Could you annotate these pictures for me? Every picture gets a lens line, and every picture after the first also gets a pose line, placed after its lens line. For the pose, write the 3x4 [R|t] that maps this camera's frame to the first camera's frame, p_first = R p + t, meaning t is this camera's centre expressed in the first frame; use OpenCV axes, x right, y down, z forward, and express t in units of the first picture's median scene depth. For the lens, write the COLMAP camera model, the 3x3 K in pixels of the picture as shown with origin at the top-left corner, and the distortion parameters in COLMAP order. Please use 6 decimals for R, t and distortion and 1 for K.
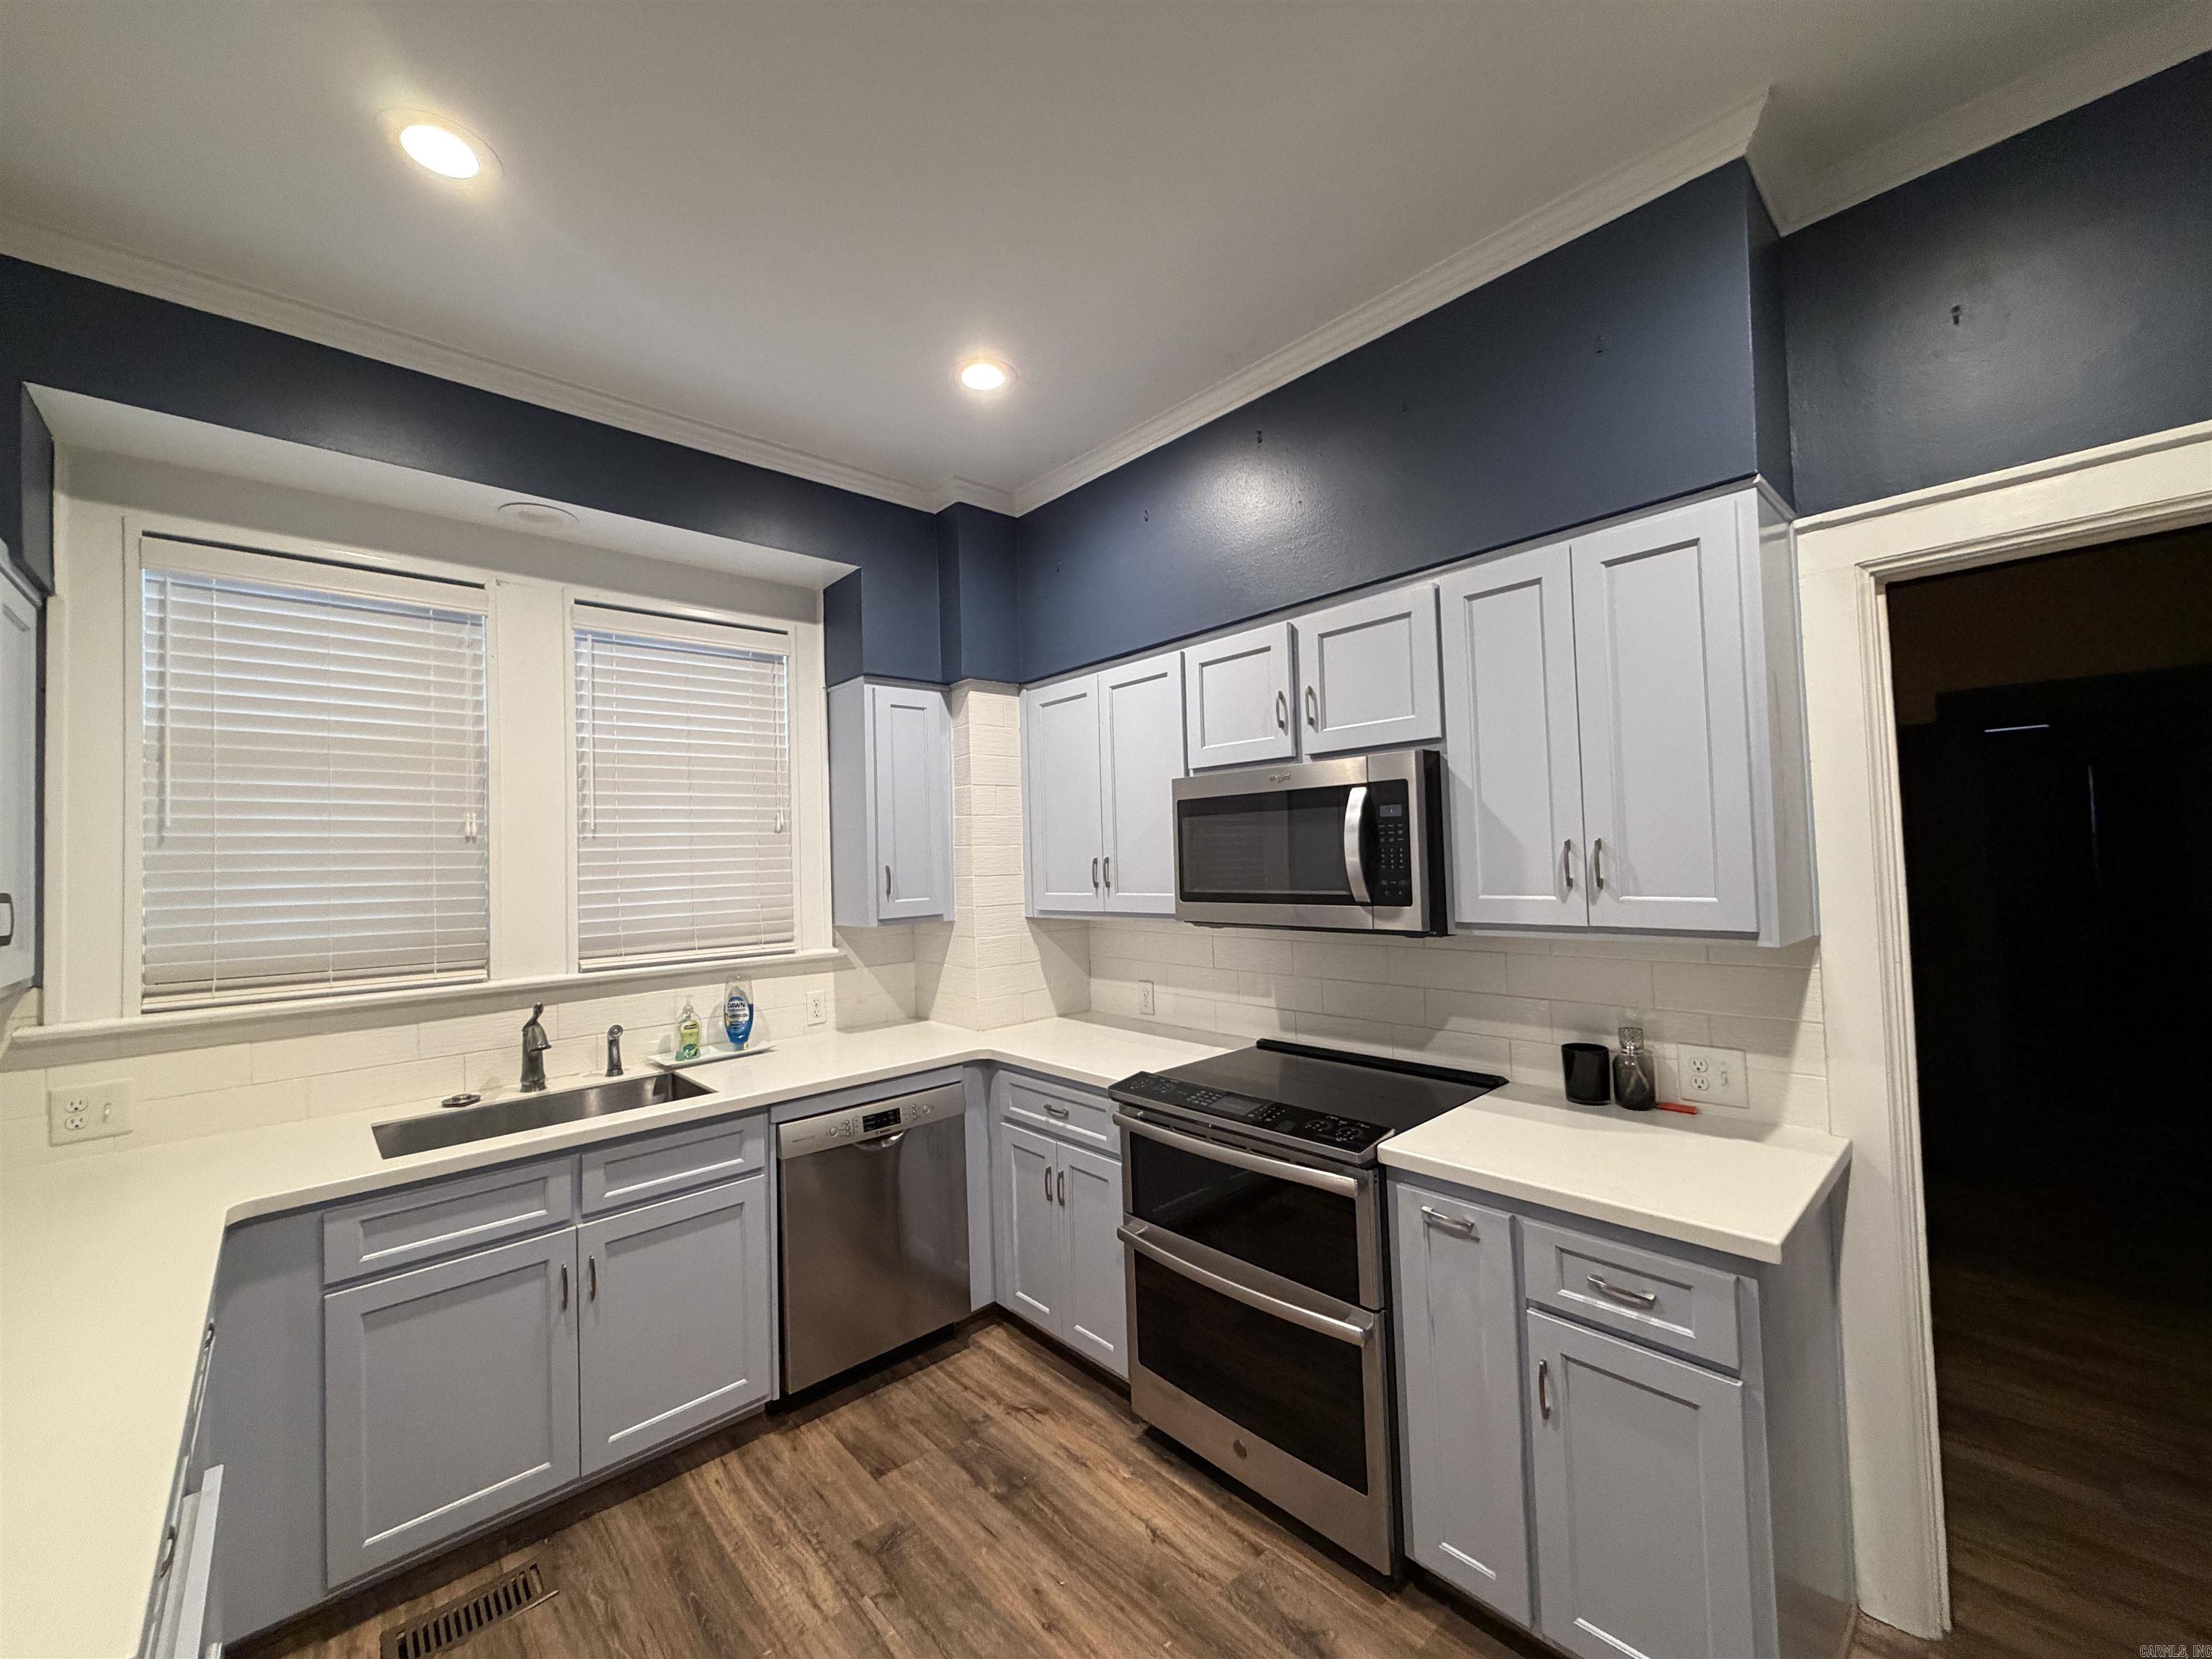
lens RADIAL K [[893.4, 0, 1084.9], [0, 893.4, 825.7], [0, 0, 1]] dist [0.002537, 0.000411]
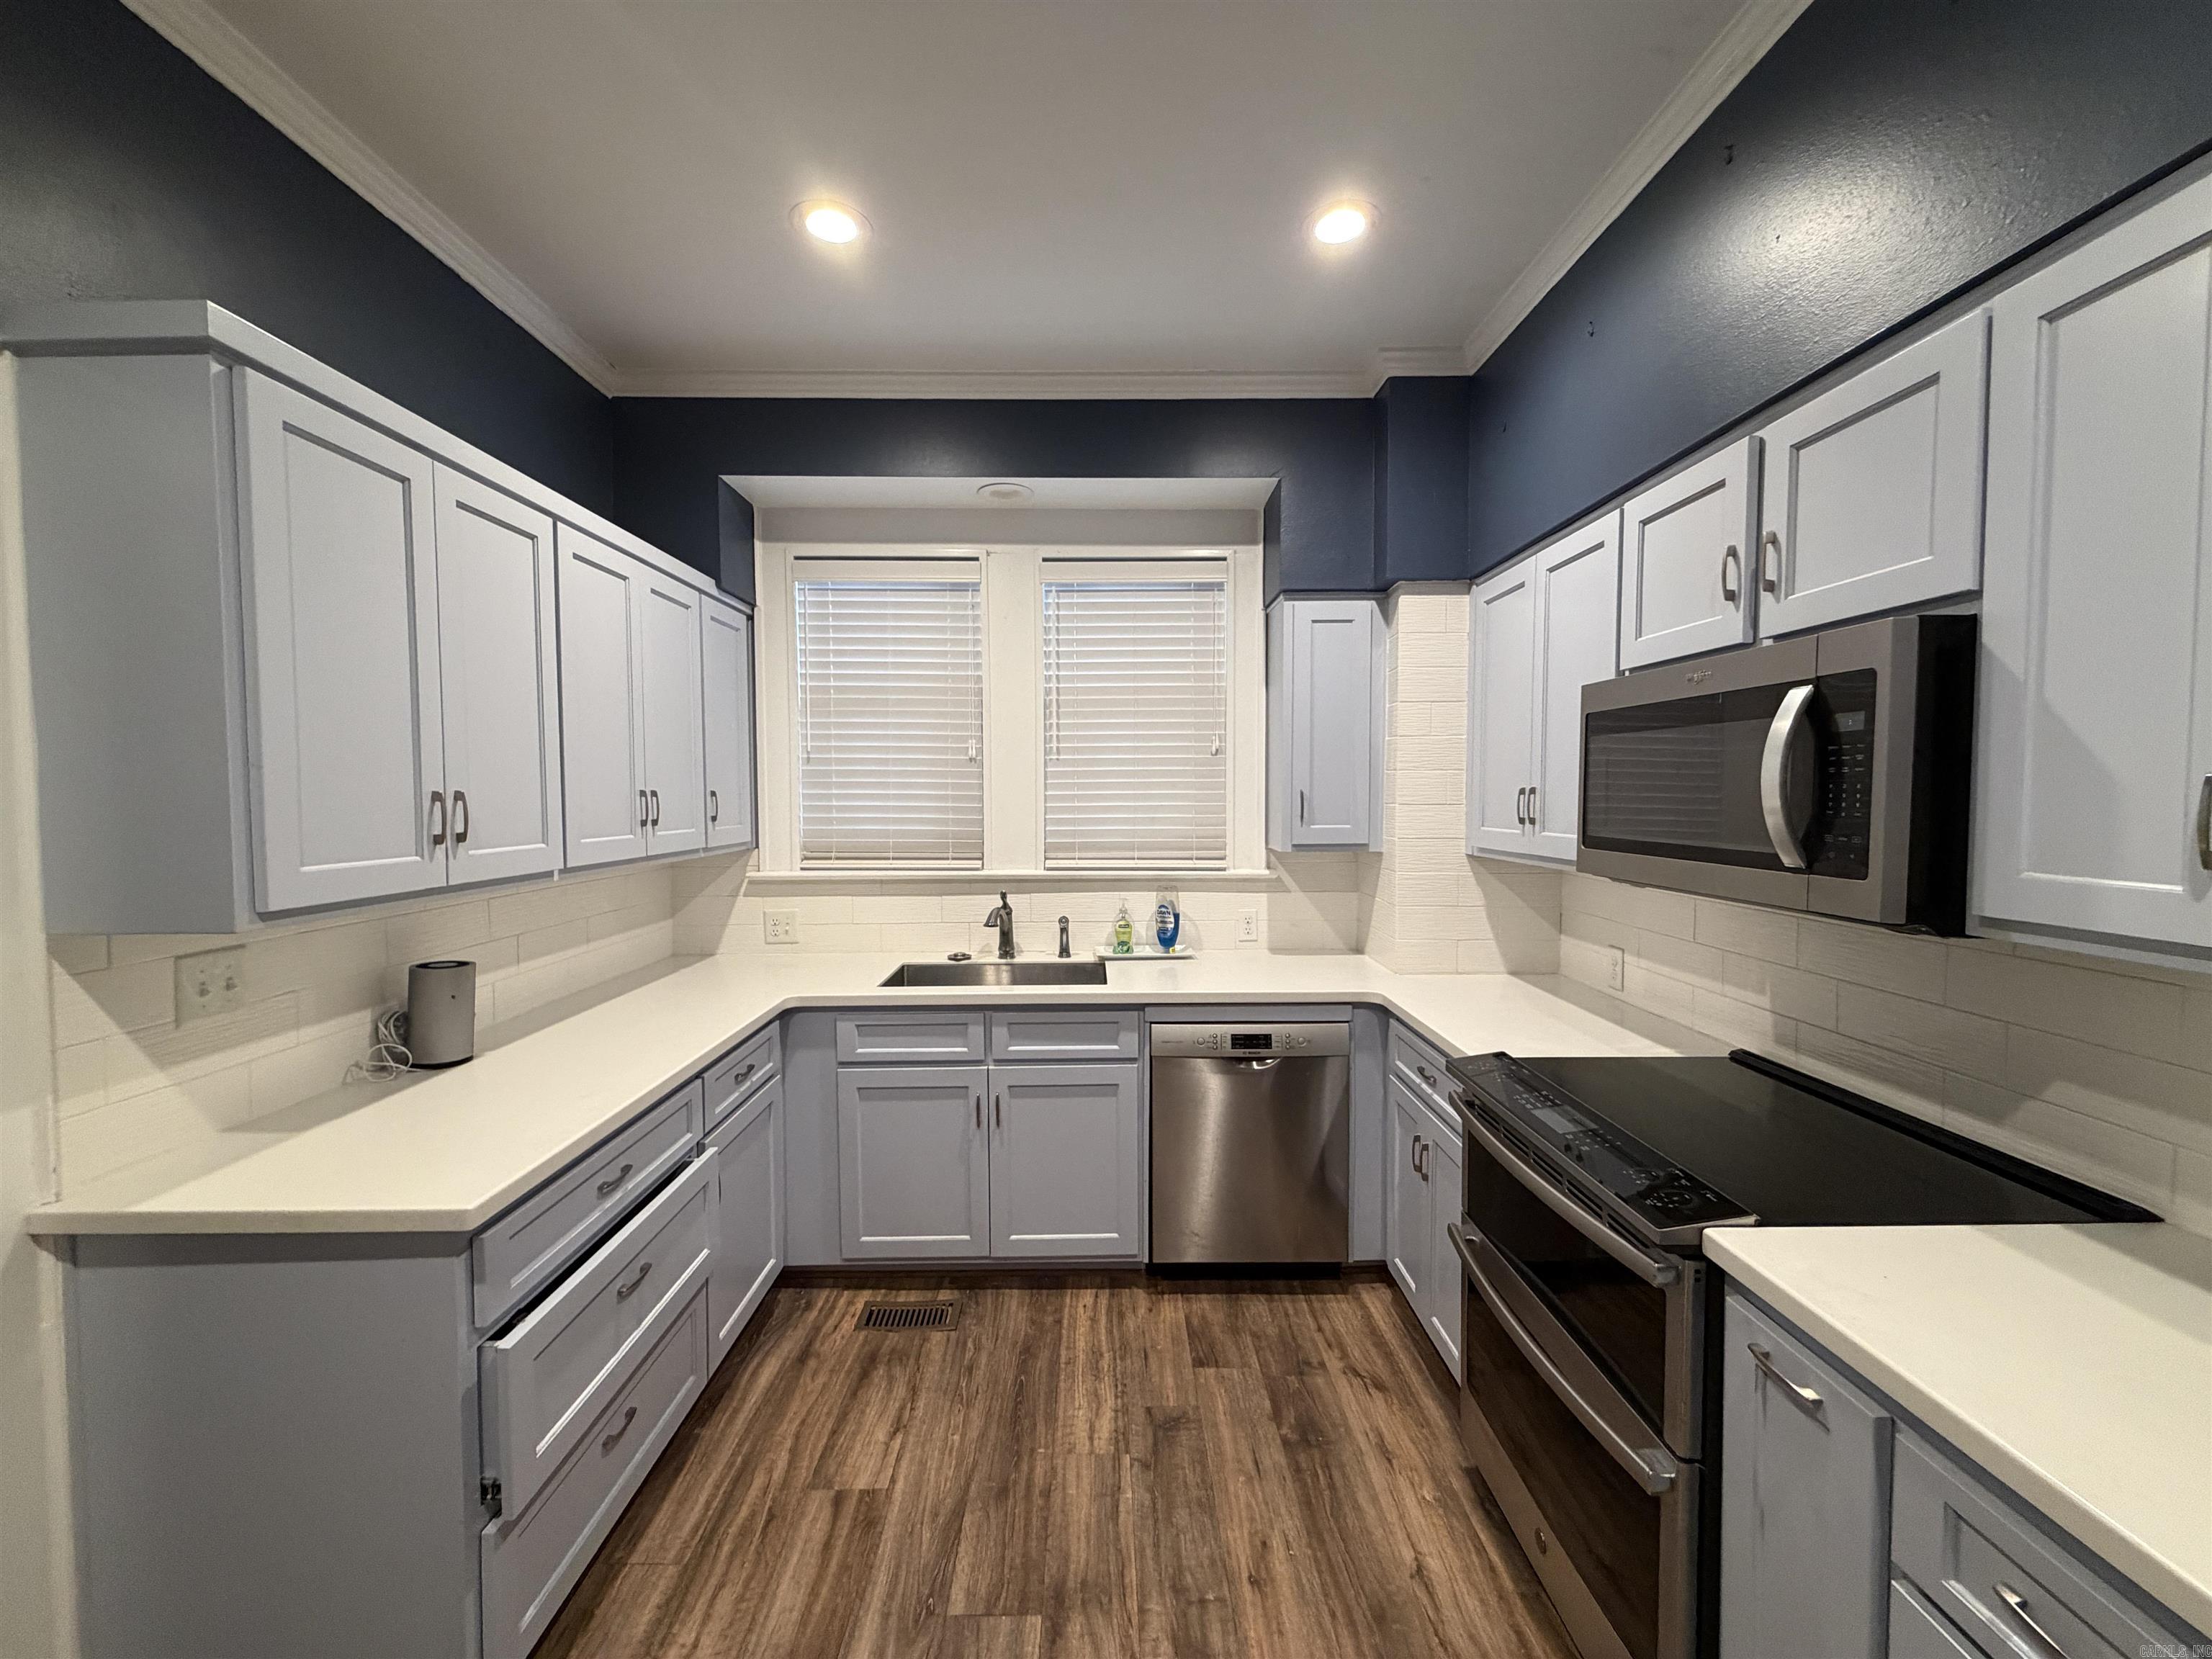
lens RADIAL K [[884.5, 0, 1104.4], [0, 884.5, 824.9], [0, 0, 1]] dist [0.000889, 0.000004]
pose [[0.743103, 0.054775, -0.666931, 0.321737], [0.003573, 0.996305, 0.085807, -0.000327], [0.669167, -0.066146, 0.740162, 0.178449]]
